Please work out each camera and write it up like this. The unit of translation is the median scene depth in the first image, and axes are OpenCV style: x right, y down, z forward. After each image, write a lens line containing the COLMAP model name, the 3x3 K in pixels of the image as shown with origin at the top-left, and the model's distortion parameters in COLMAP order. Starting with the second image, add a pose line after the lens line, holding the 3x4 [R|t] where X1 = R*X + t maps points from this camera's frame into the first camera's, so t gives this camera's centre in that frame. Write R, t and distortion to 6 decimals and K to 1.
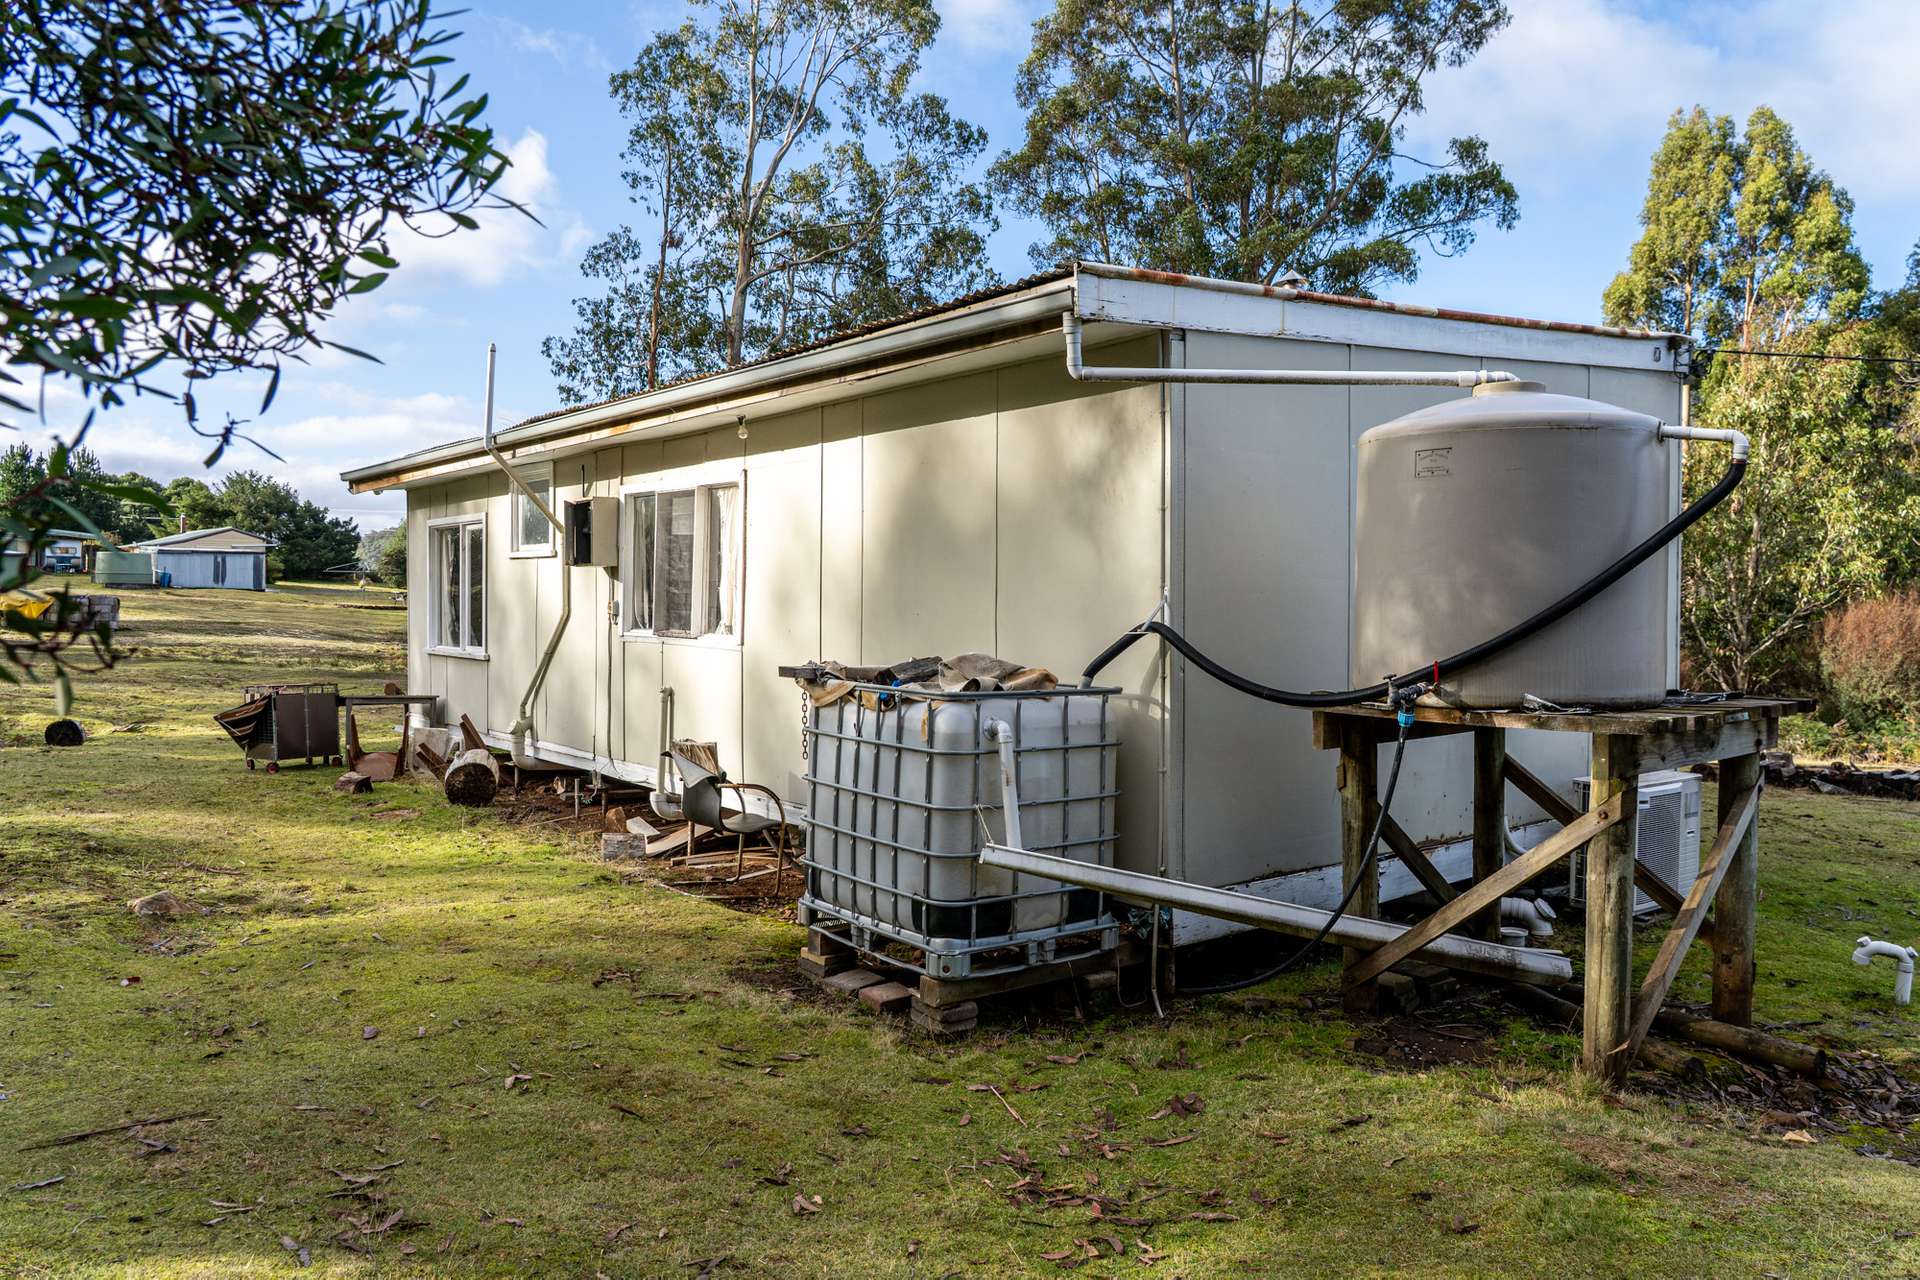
lens RADIAL K [[1344.6, 0, 960.4], [0, 1344.6, 637.4], [0, 0, 1]] dist [-0.000137, -0.003772]
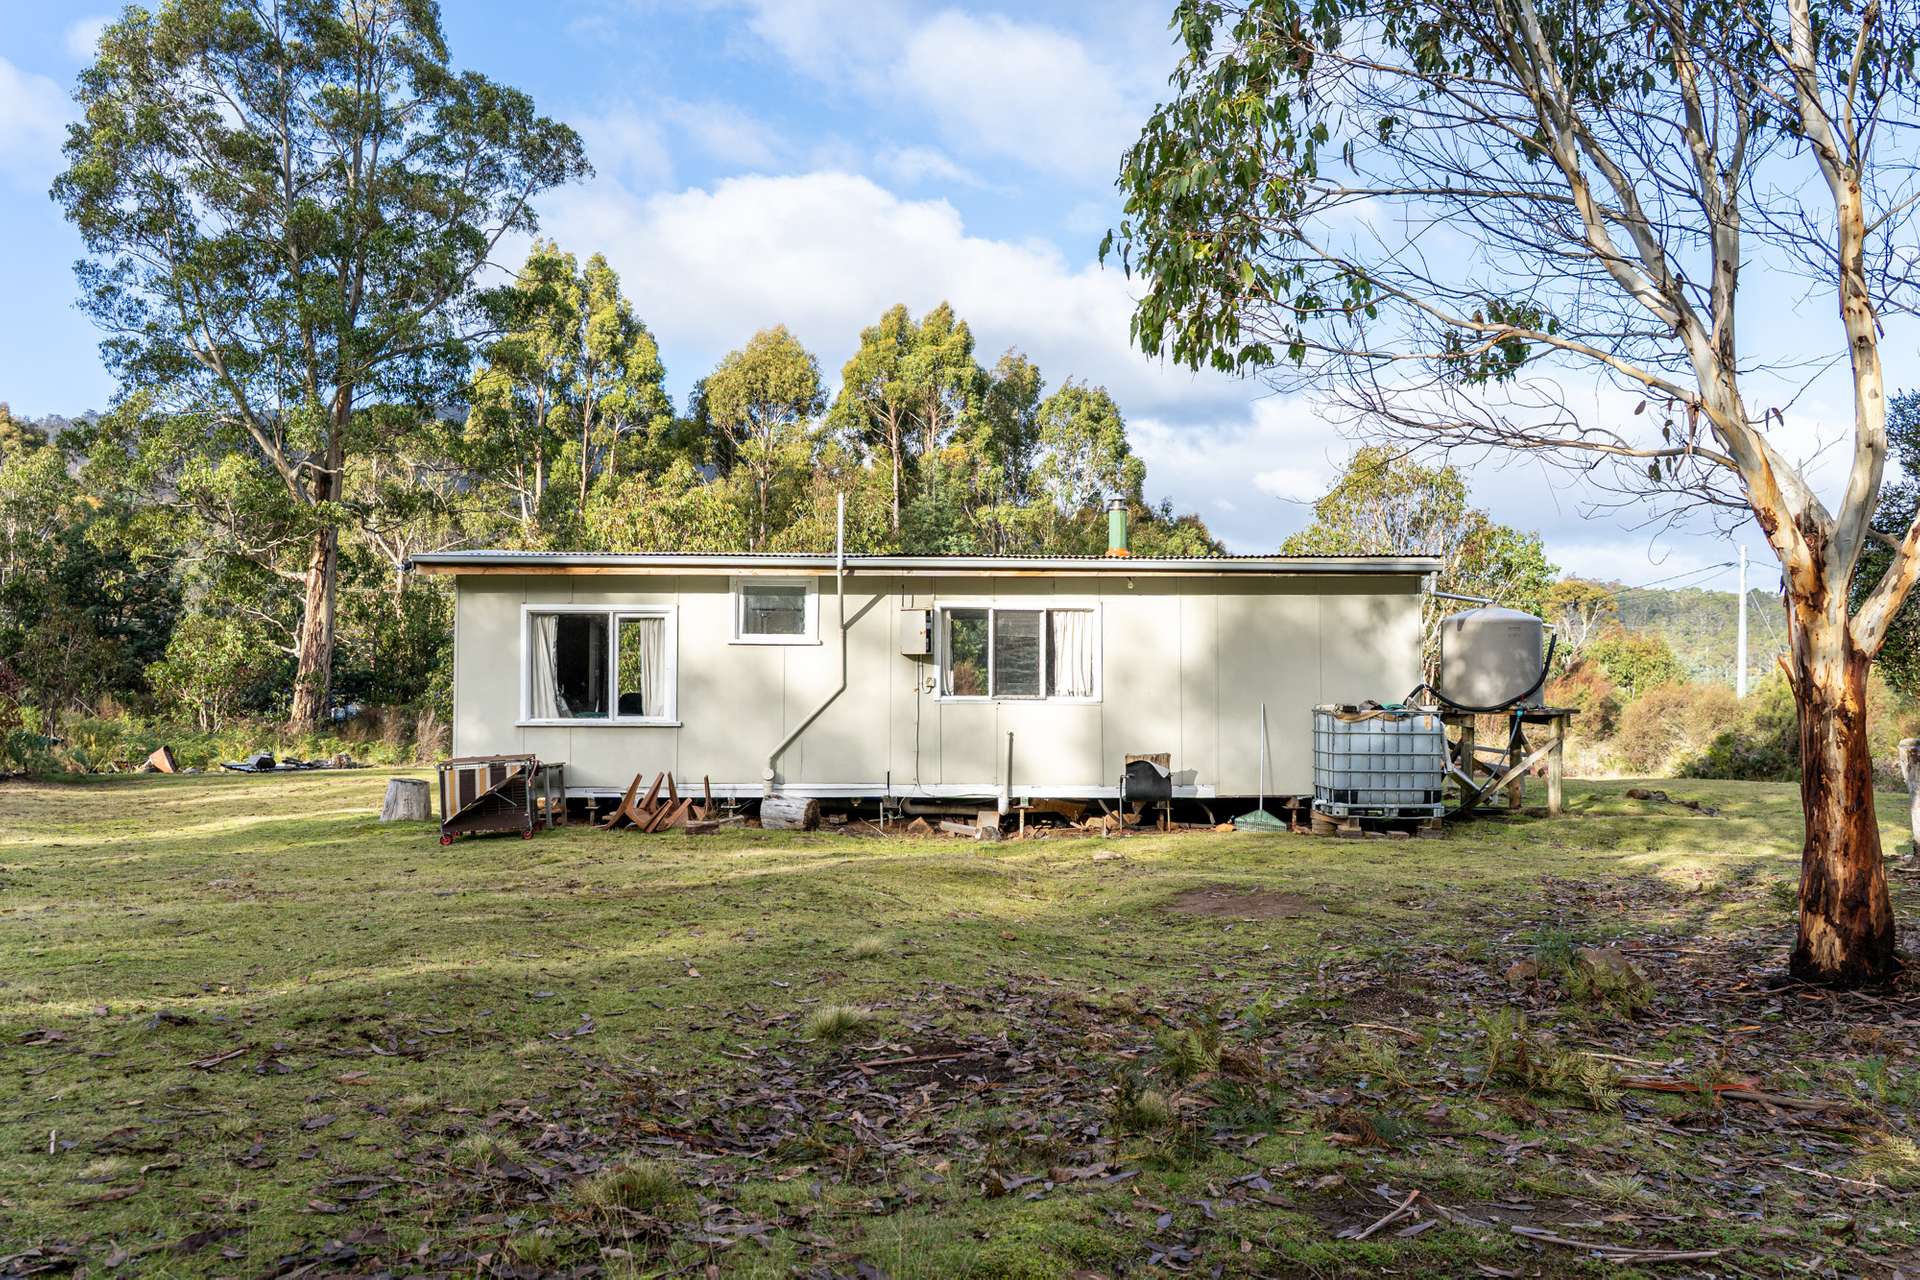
lens RADIAL K [[1404.4, 0, 959.0], [0, 1404.4, 647.8], [0, 0, 1]] dist [-0.001365, 0.000062]
pose [[0.591147, 0.009049, 0.806513, -1.476788], [0.019849, 0.999471, -0.025763, -0.018940], [-0.806319, 0.031238, 0.590655, 0.049130]]
